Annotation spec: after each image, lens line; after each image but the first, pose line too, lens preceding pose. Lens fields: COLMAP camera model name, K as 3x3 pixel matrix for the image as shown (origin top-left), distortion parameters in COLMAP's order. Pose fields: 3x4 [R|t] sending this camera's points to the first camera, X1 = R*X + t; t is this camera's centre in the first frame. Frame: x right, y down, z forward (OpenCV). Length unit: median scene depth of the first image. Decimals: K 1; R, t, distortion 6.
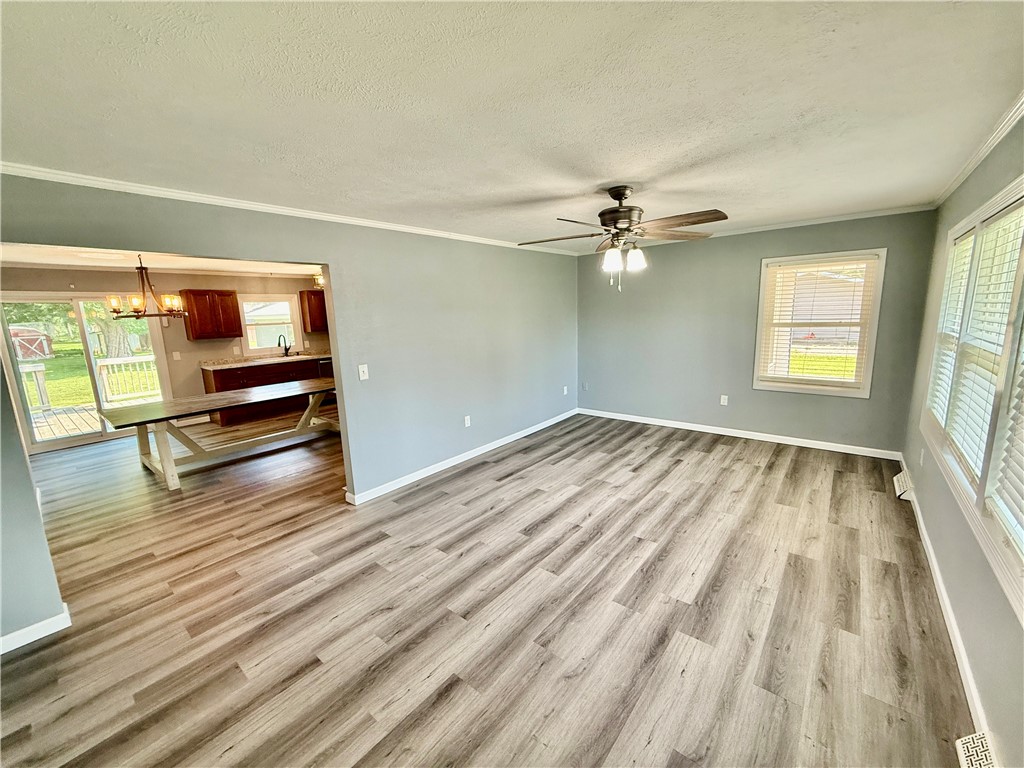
lens RADIAL K [[407.7, 0, 511.0], [0, 407.7, 384.9], [0, 0, 1]] dist [0.001870, 0.000029]
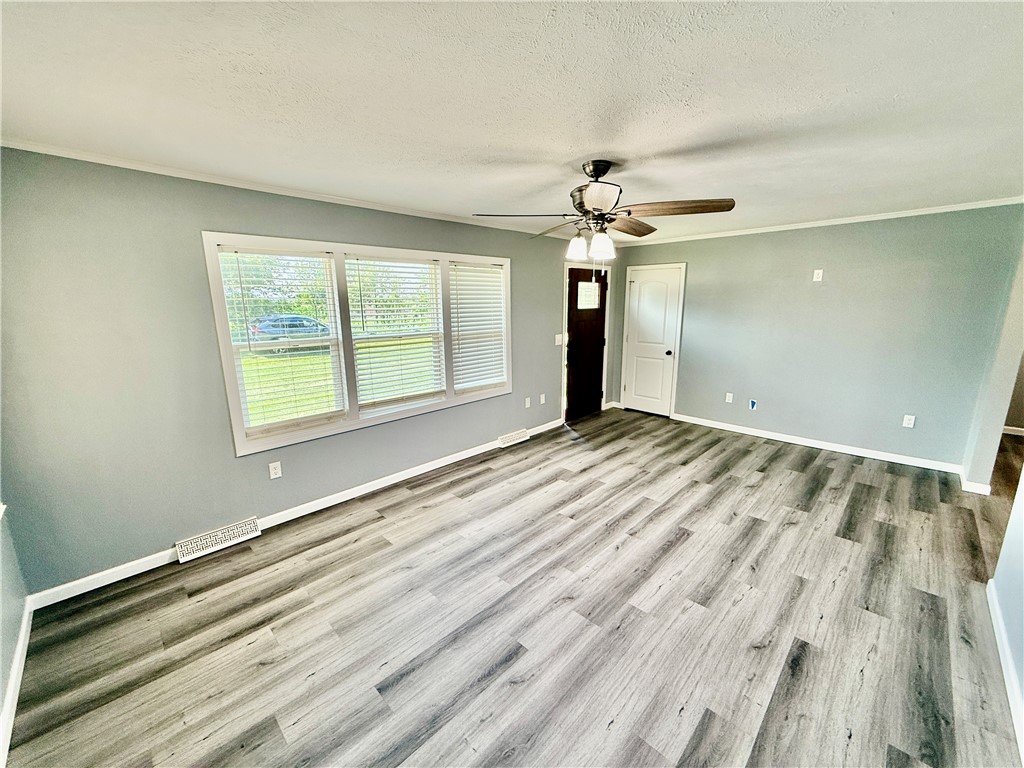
lens RADIAL K [[407.7, 0, 513.3], [0, 407.7, 385.8], [0, 0, 1]] dist [0.001870, 0.000029]
pose [[-0.995256, 0.029775, 0.092622, 0.357739], [0.061635, 0.929563, 0.363473, -0.347921], [-0.075276, 0.367458, -0.926989, 1.875813]]
